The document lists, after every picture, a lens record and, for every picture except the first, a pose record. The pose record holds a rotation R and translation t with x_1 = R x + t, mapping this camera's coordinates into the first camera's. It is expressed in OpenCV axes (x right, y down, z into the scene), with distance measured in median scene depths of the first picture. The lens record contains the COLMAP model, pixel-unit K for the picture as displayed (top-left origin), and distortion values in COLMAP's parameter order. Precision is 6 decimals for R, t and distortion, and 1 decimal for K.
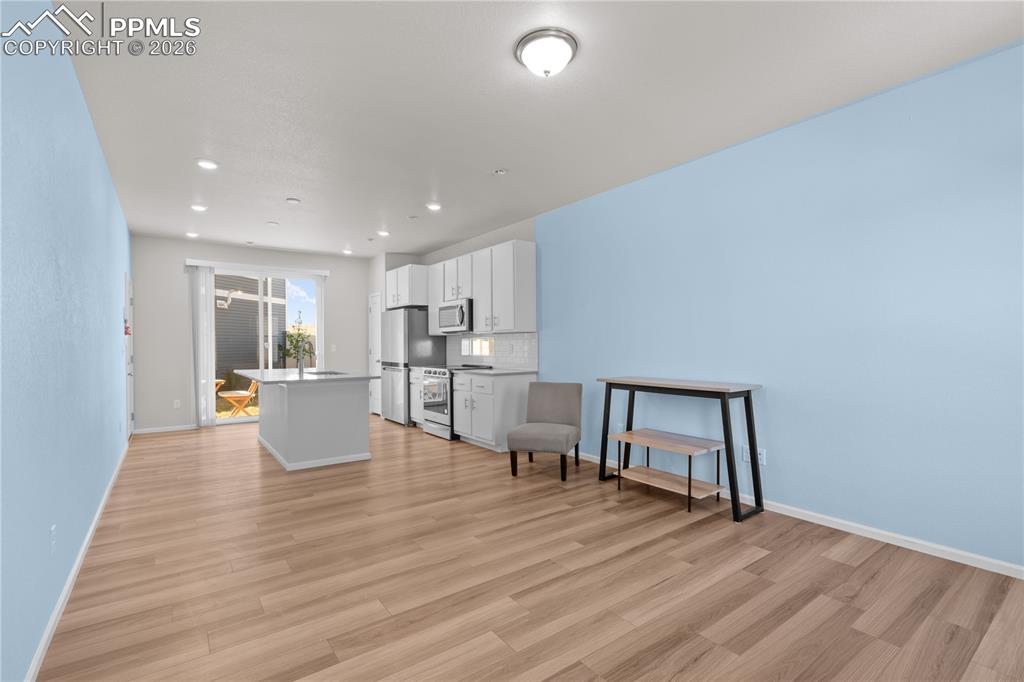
lens RADIAL K [[467.2, 0, 513.4], [0, 467.2, 347.3], [0, 0, 1]] dist [-0.002940, 0.002000]
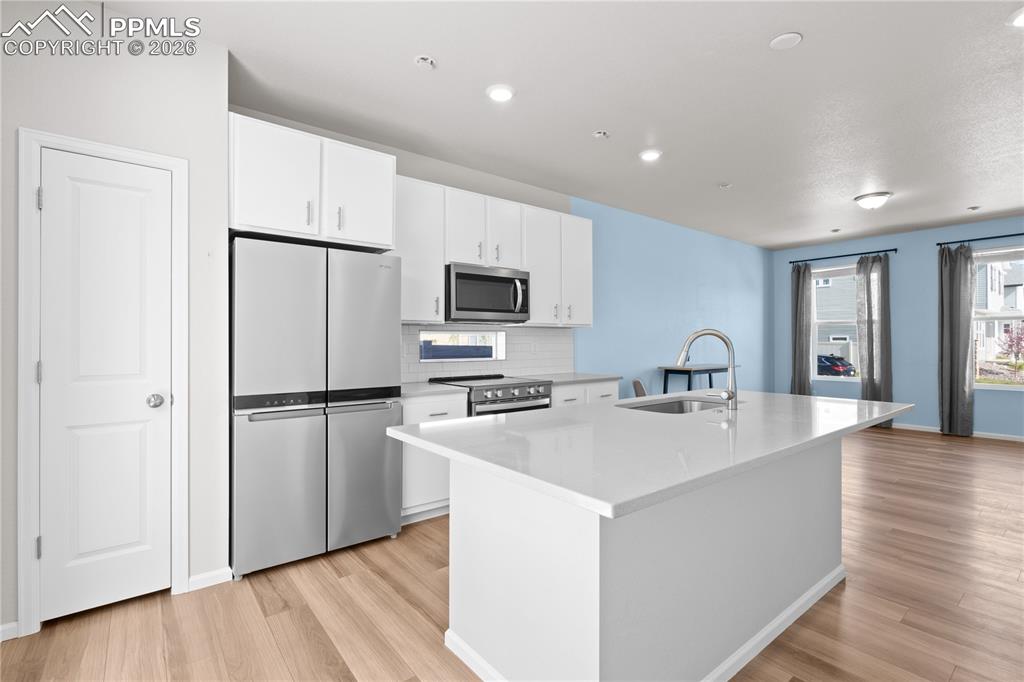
lens RADIAL K [[467.2, 0, 517.5], [0, 467.2, 341.4], [0, 0, 1]] dist [-0.002940, 0.002000]
pose [[-0.038828, 0.002419, 0.999243, -1.265008], [0.003703, 0.999991, -0.002277, -0.010484], [-0.999239, 0.003611, -0.038836, 1.742793]]
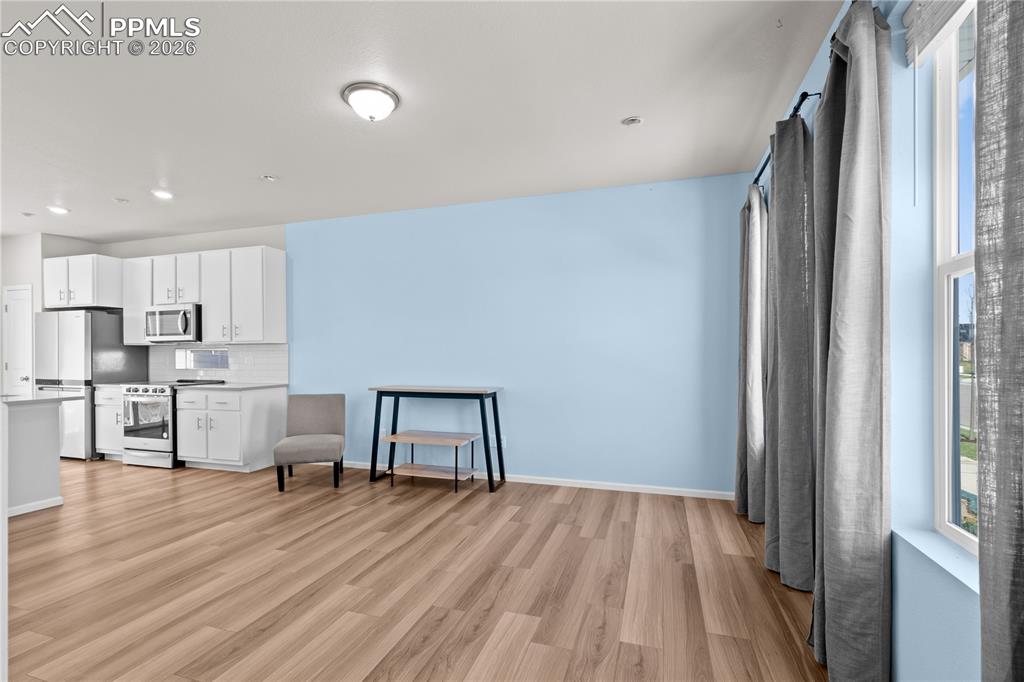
lens RADIAL K [[467.2, 0, 507.4], [0, 467.2, 354.8], [0, 0, 1]] dist [-0.002940, 0.002000]
pose [[0.813097, 0.003919, 0.582115, -0.217899], [0.002160, 0.999950, -0.009749, 0.001246], [-0.582124, 0.009184, 0.813048, -0.079608]]
